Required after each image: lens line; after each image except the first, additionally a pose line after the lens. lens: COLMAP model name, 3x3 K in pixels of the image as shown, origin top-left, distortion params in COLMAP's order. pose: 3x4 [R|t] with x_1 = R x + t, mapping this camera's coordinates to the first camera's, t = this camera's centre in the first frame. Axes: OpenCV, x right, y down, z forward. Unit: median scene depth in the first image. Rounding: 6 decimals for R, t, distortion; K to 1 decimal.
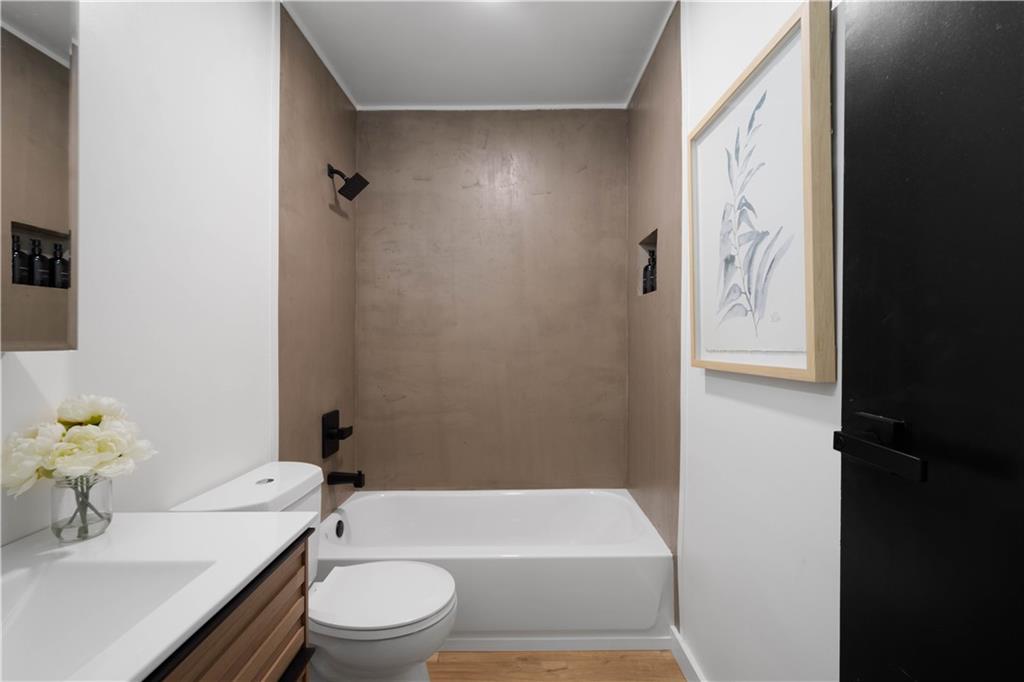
lens RADIAL K [[448.7, 0, 512.0], [0, 448.7, 341.0], [0, 0, 1]] dist [0.000203, -0.000026]
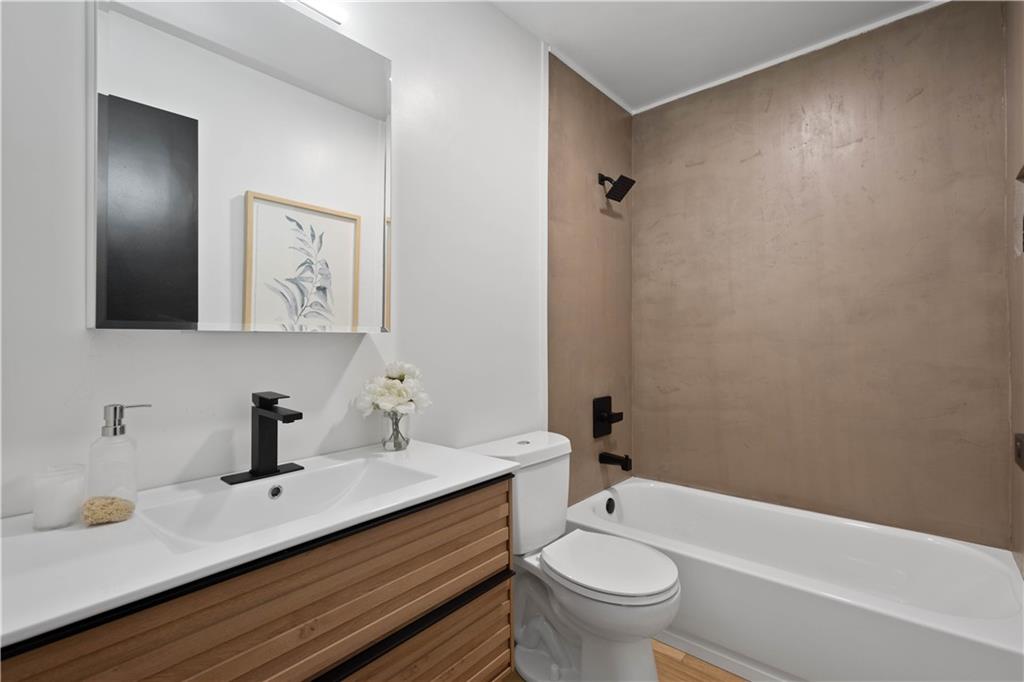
lens RADIAL K [[451.5, 0, 514.2], [0, 451.5, 331.7], [0, 0, 1]] dist [0.001937, 0.000283]
pose [[0.762197, -0.015136, -0.647168, 0.144646], [0.004884, 0.999833, -0.017632, 0.016028], [0.647327, 0.010278, 0.762143, 0.015510]]
